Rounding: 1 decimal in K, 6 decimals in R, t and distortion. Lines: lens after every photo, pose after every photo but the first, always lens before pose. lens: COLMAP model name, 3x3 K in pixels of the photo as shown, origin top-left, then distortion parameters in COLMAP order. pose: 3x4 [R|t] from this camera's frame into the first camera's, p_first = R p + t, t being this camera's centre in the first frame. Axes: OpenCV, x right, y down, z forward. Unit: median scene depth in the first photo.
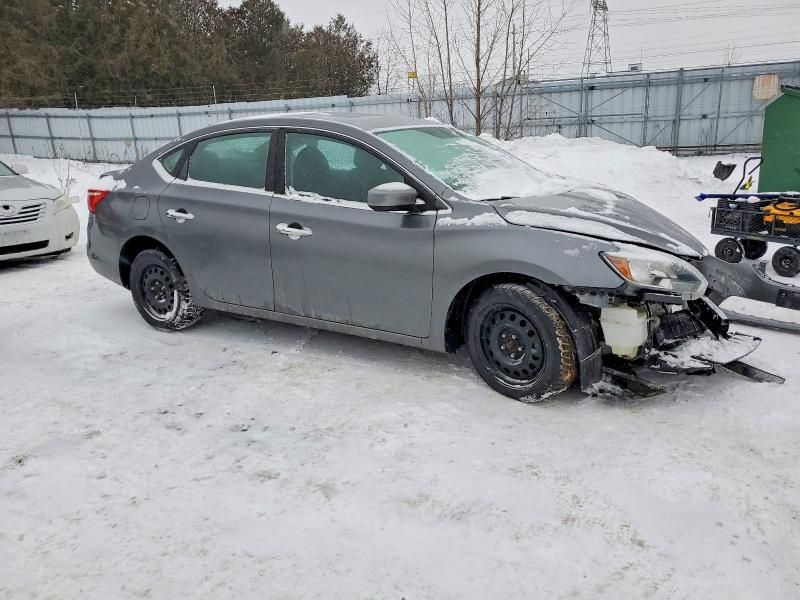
lens RADIAL K [[618.1, 0, 397.6], [0, 618.1, 302.9], [0, 0, 1]] dist [0.031340, -0.009636]
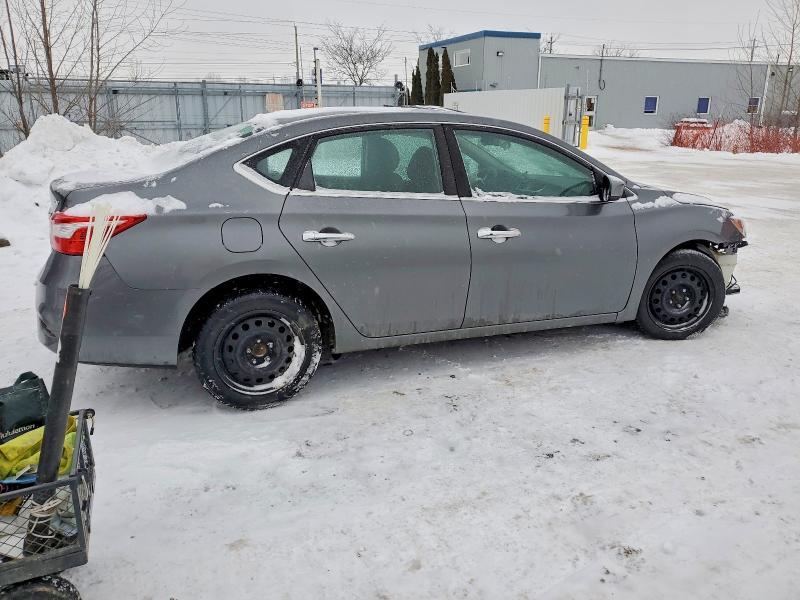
lens RADIAL K [[618.1, 0, 413.7], [0, 618.1, 283.6], [0, 0, 1]] dist [0.031340, -0.009636]
pose [[0.616989, -0.165987, 0.769268, -0.958113], [0.199200, 0.978610, 0.051389, -0.114162], [-0.761343, 0.121532, 0.636857, 0.504459]]
